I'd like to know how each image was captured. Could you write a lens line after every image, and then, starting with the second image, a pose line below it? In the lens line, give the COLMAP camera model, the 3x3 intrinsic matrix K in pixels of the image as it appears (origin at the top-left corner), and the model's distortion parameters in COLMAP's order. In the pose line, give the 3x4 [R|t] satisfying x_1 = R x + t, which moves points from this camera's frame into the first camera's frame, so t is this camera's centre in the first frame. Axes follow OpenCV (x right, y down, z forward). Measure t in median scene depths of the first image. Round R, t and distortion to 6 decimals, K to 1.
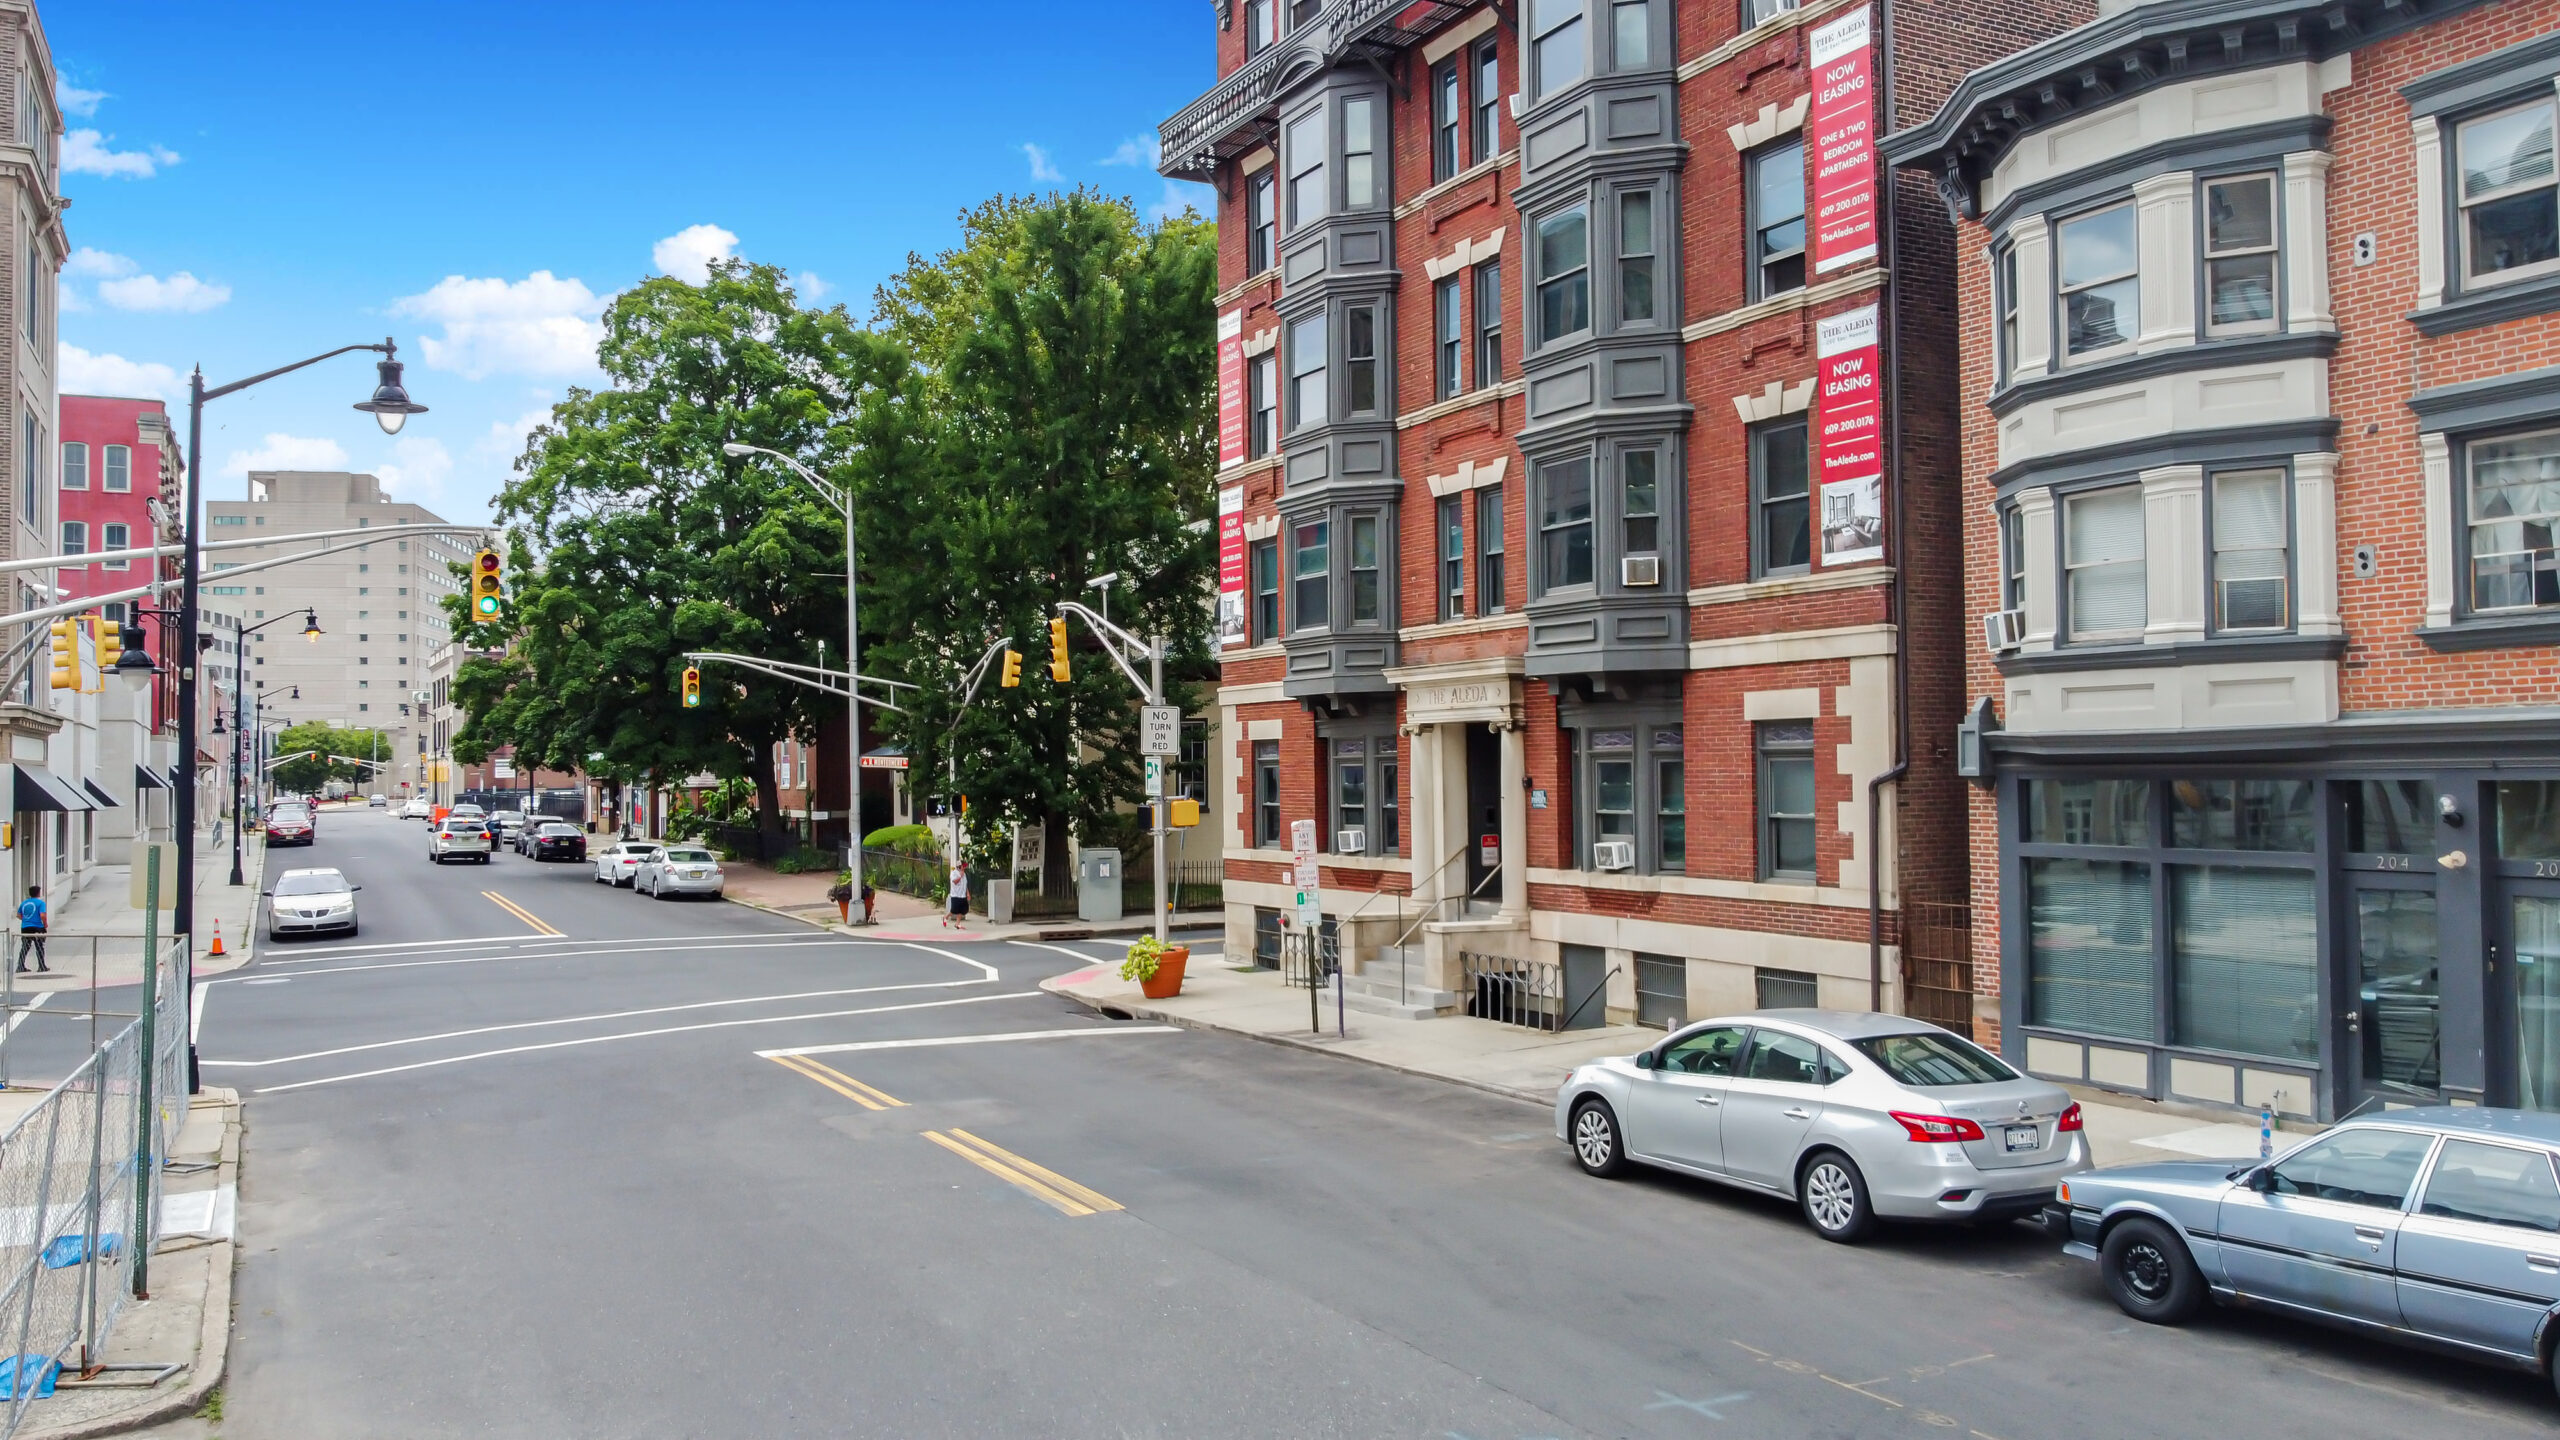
lens RADIAL K [[1953.4, 0, 1281.7], [0, 1953.4, 724.3], [0, 0, 1]] dist [-0.006823, -0.004418]
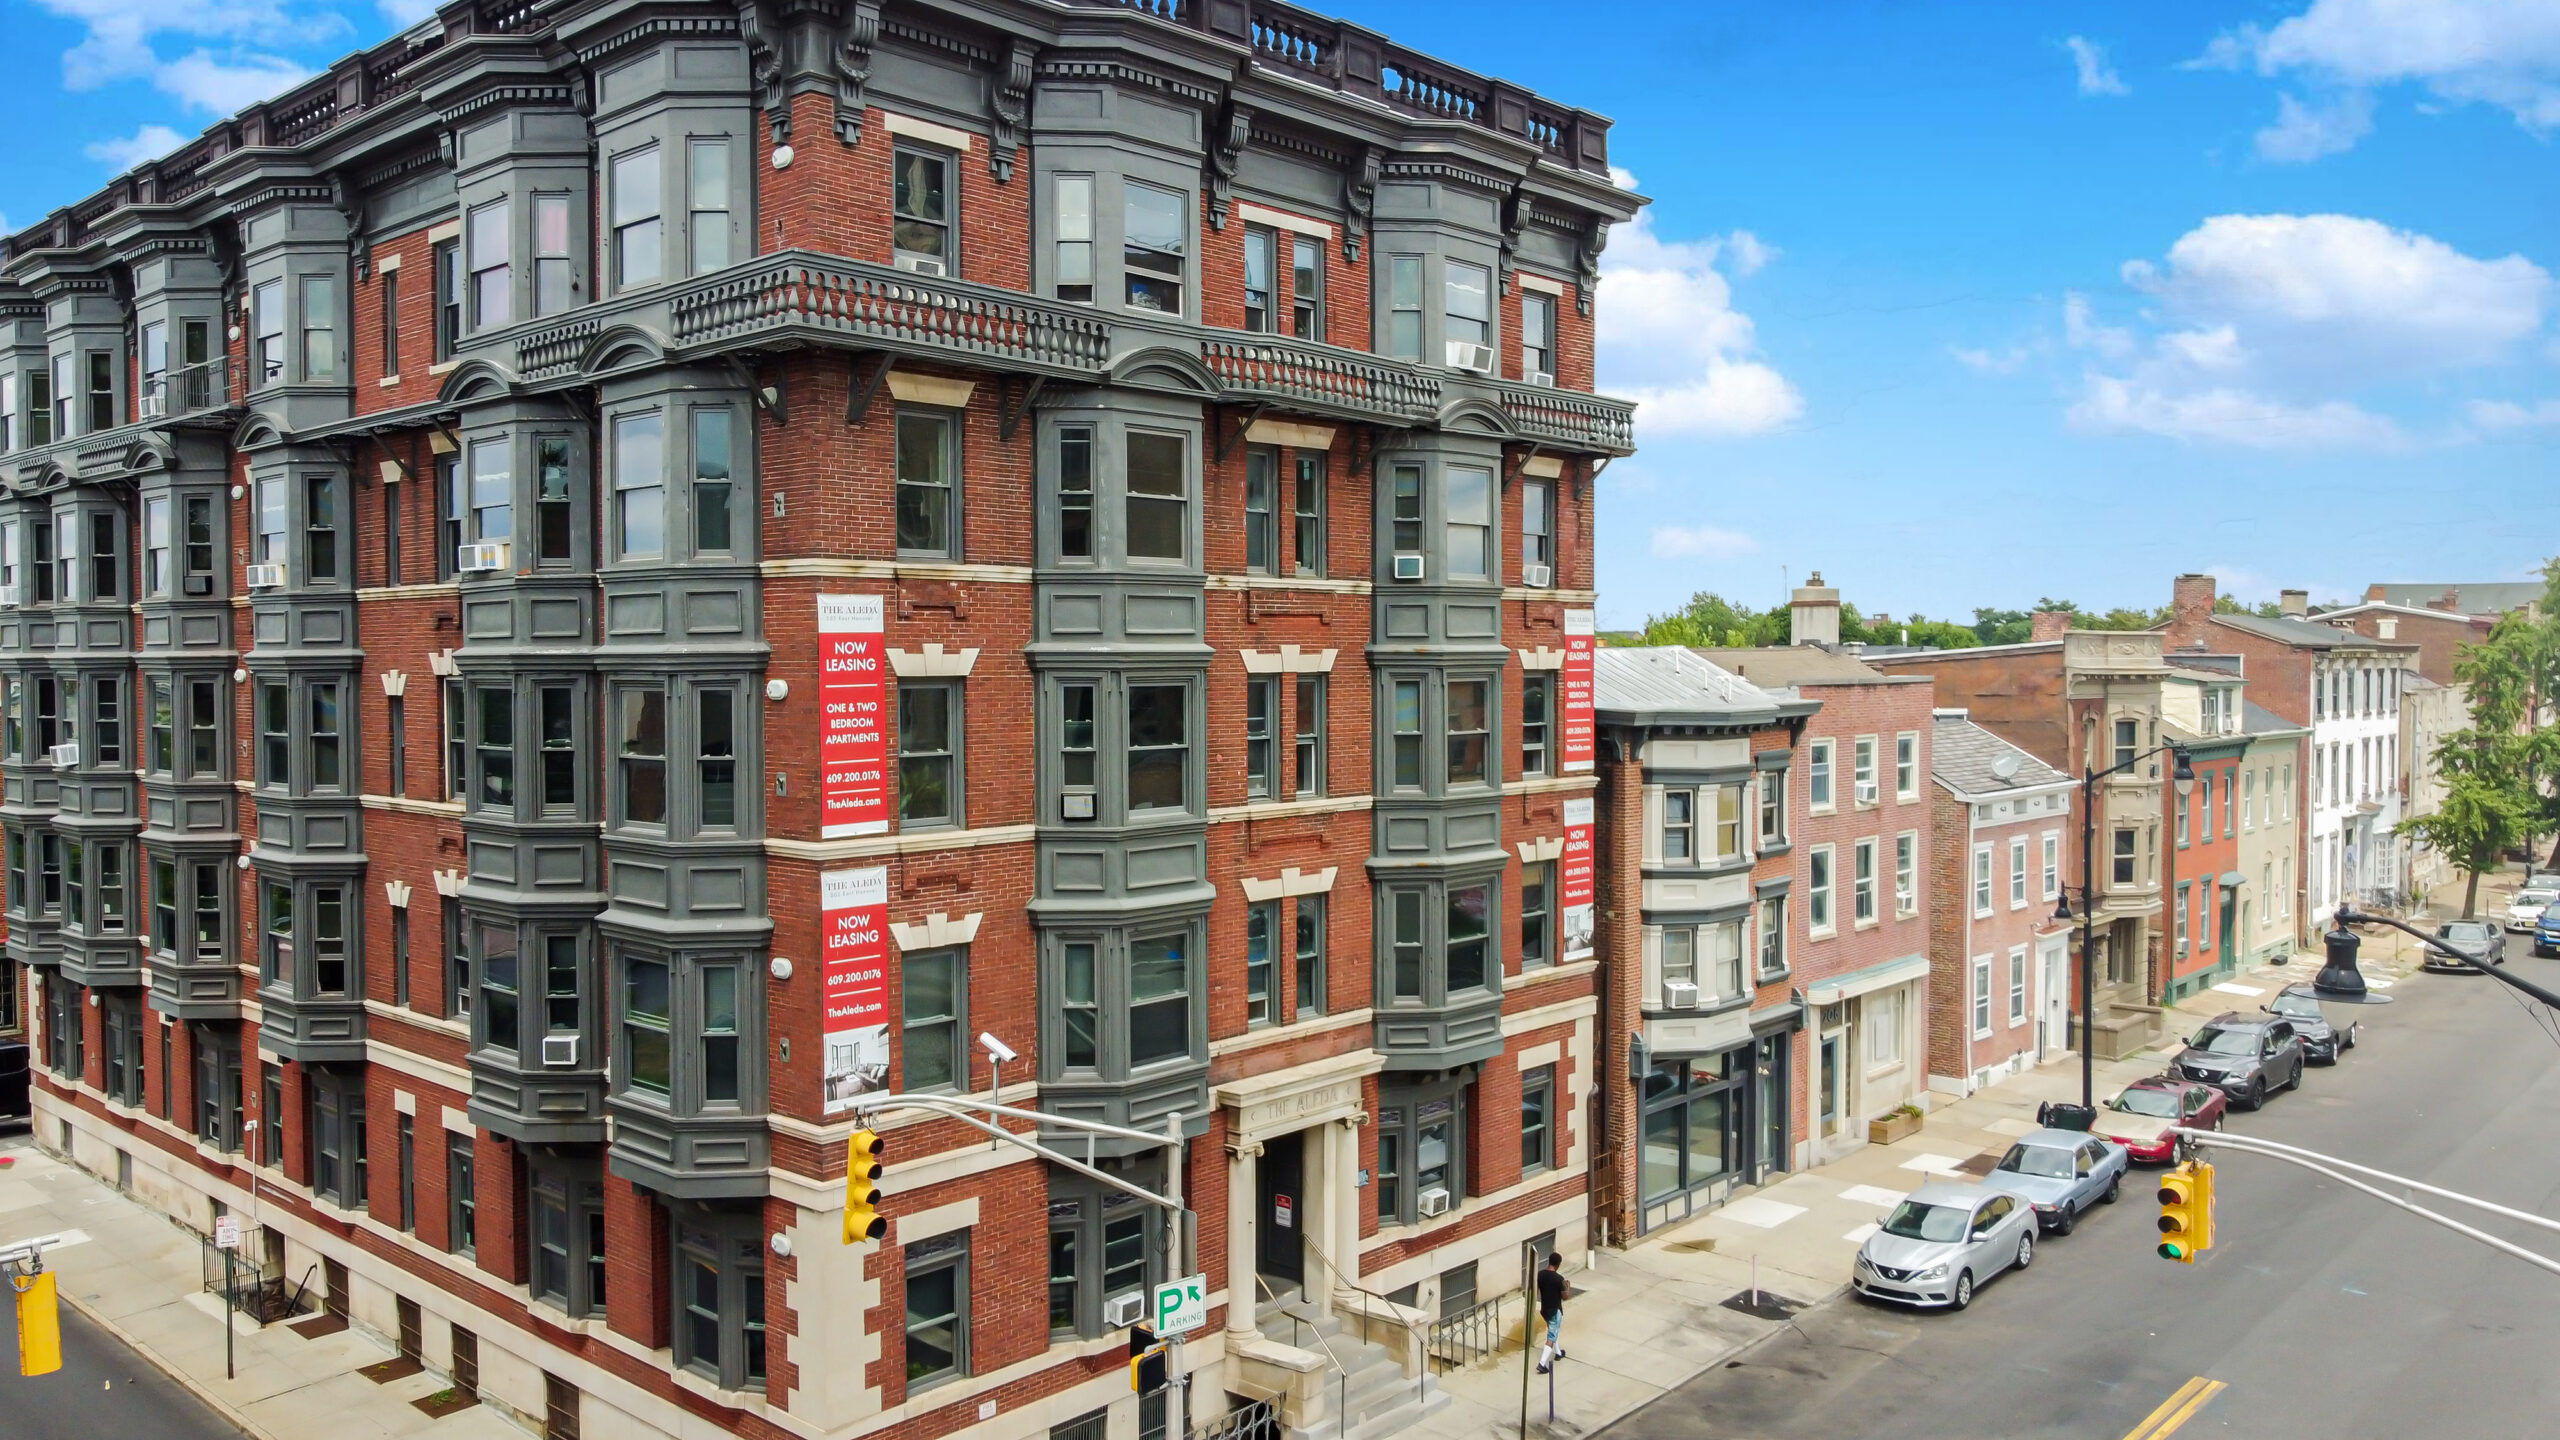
lens RADIAL K [[1953.4, 0, 1280.7], [0, 1953.4, 726.1], [0, 0, 1]] dist [-0.006823, -0.004418]
pose [[-0.347444, -0.020490, 0.937477, -0.884302], [-0.014272, 0.999761, 0.016562, -0.235967], [-0.937592, -0.007625, -0.347653, 1.427593]]
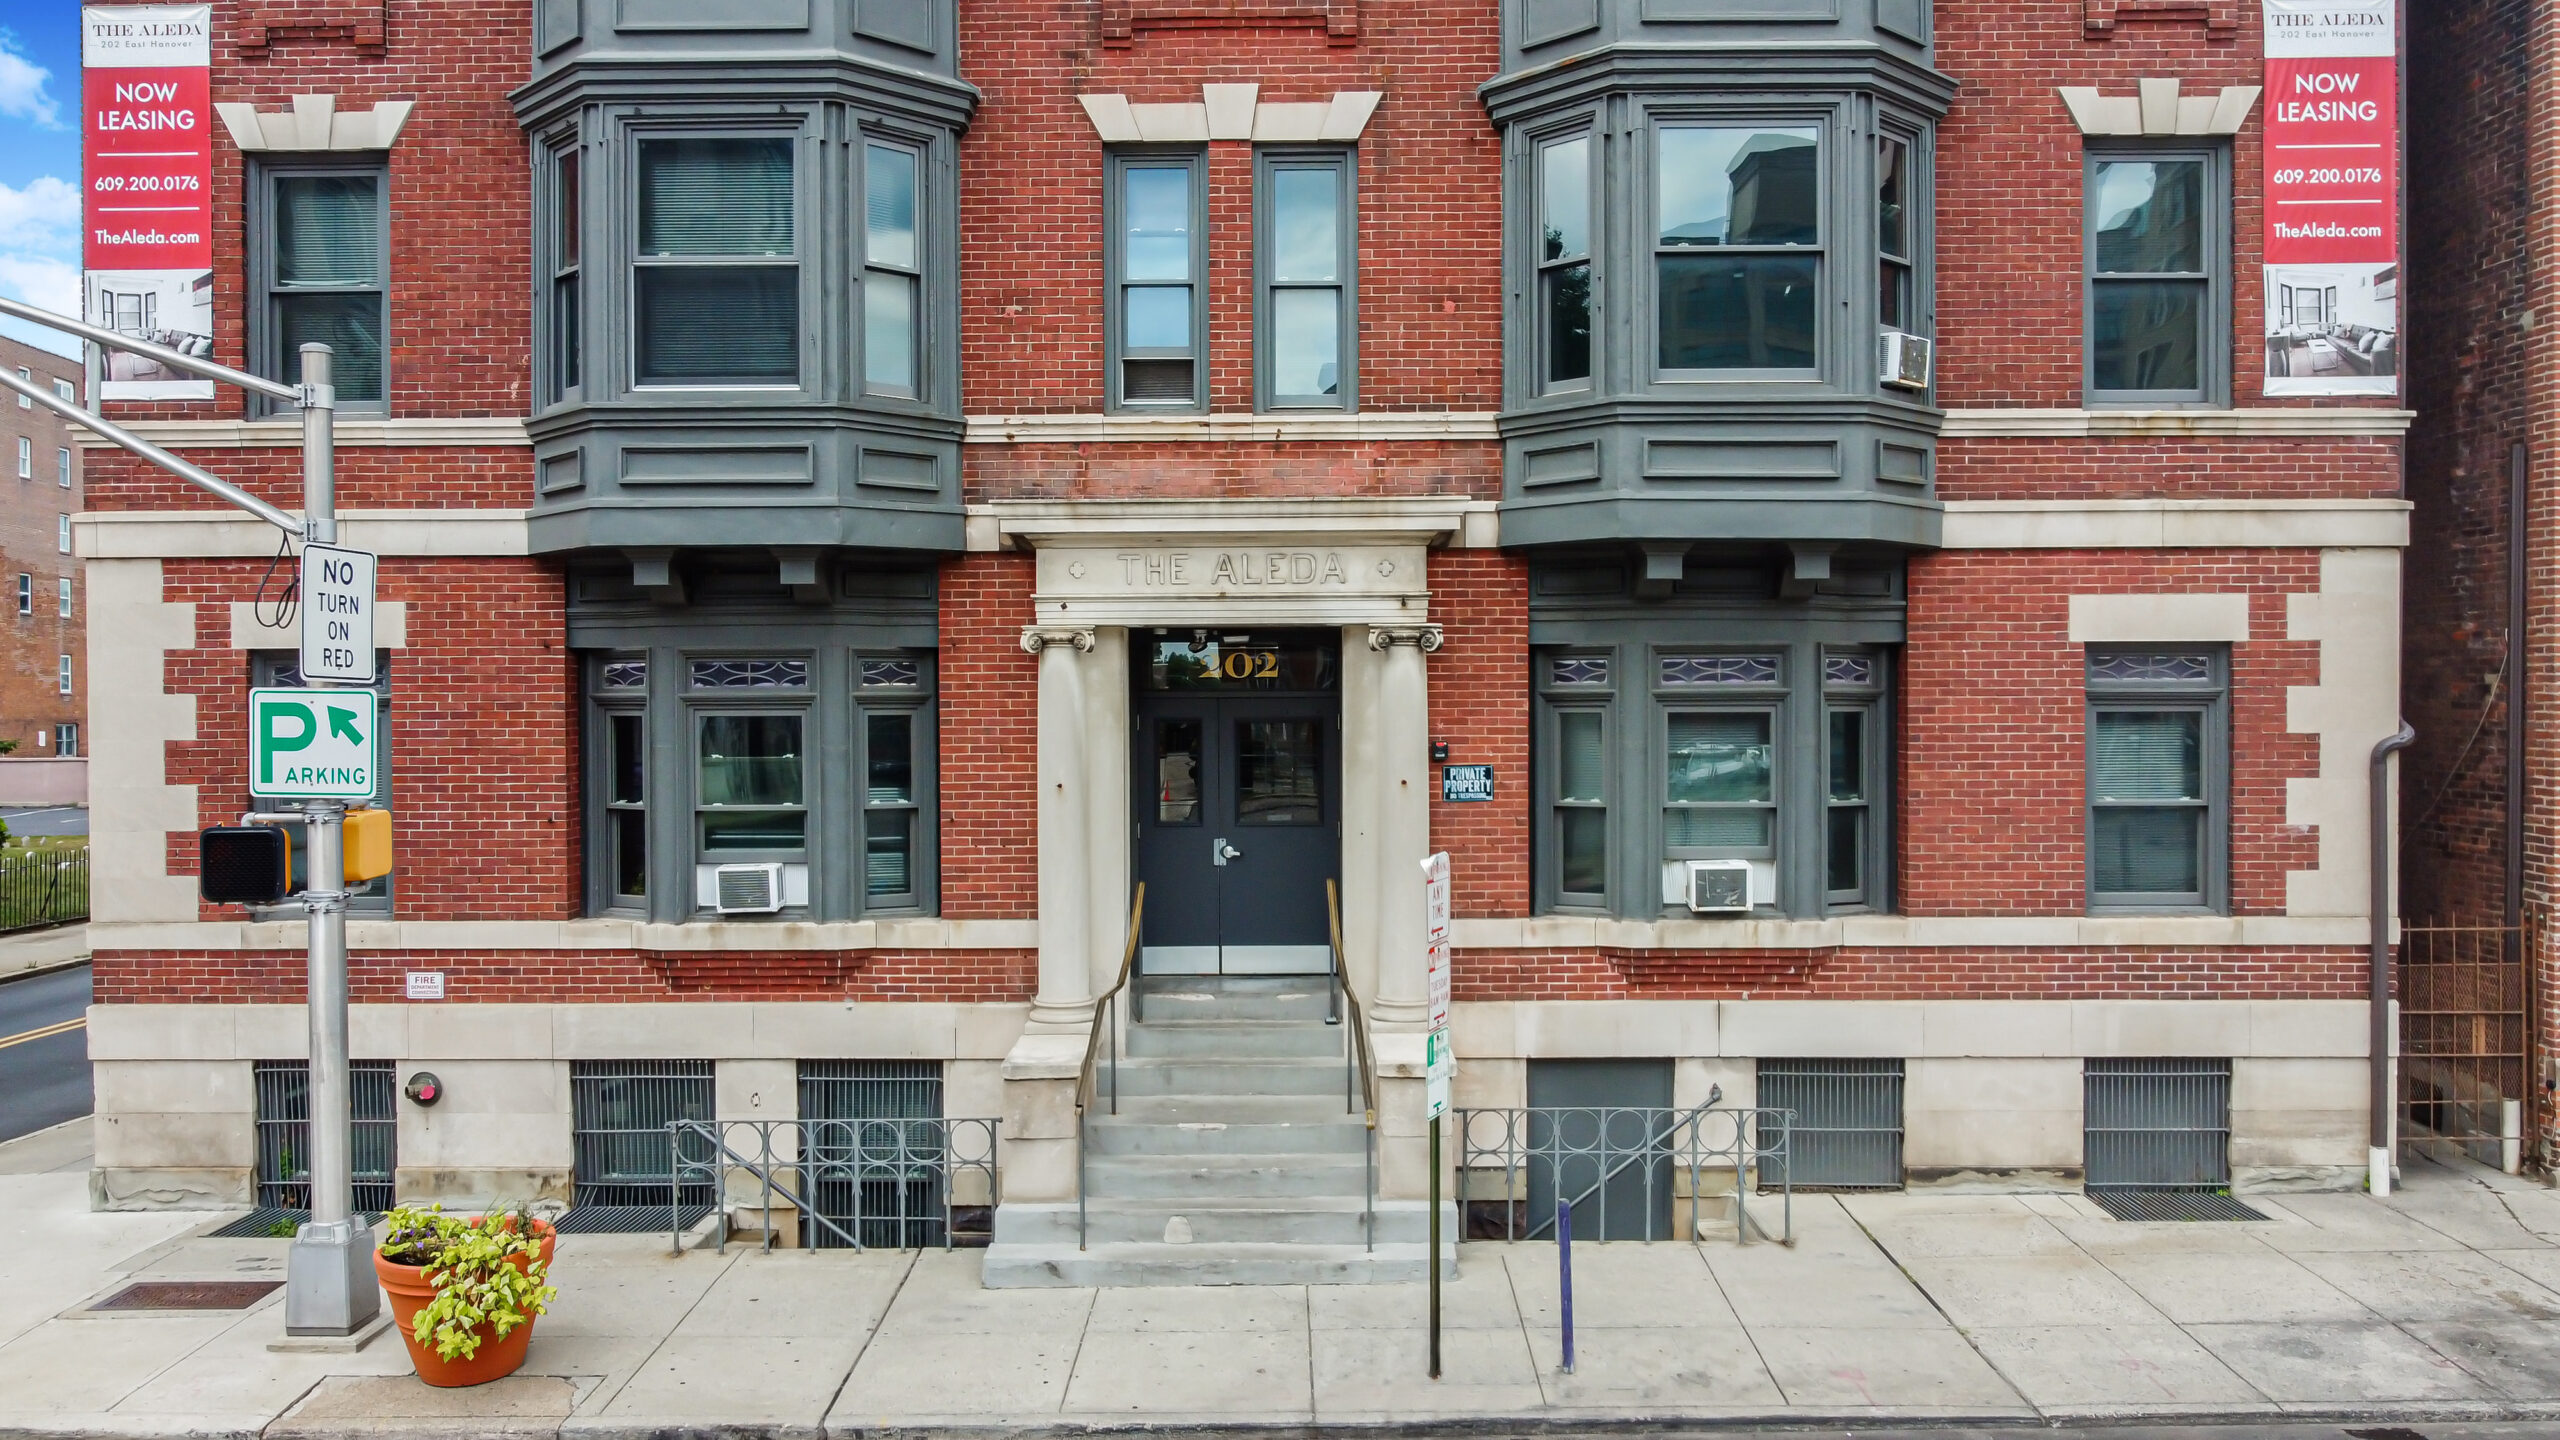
lens RADIAL K [[1953.4, 0, 1282.3], [0, 1953.4, 720.1], [0, 0, 1]] dist [-0.006823, -0.004418]
pose [[0.482330, 0.000231, 0.875990, -0.336702], [-0.021723, 0.999696, 0.011698, 0.016975], [-0.875720, -0.024671, 0.482188, 0.796242]]
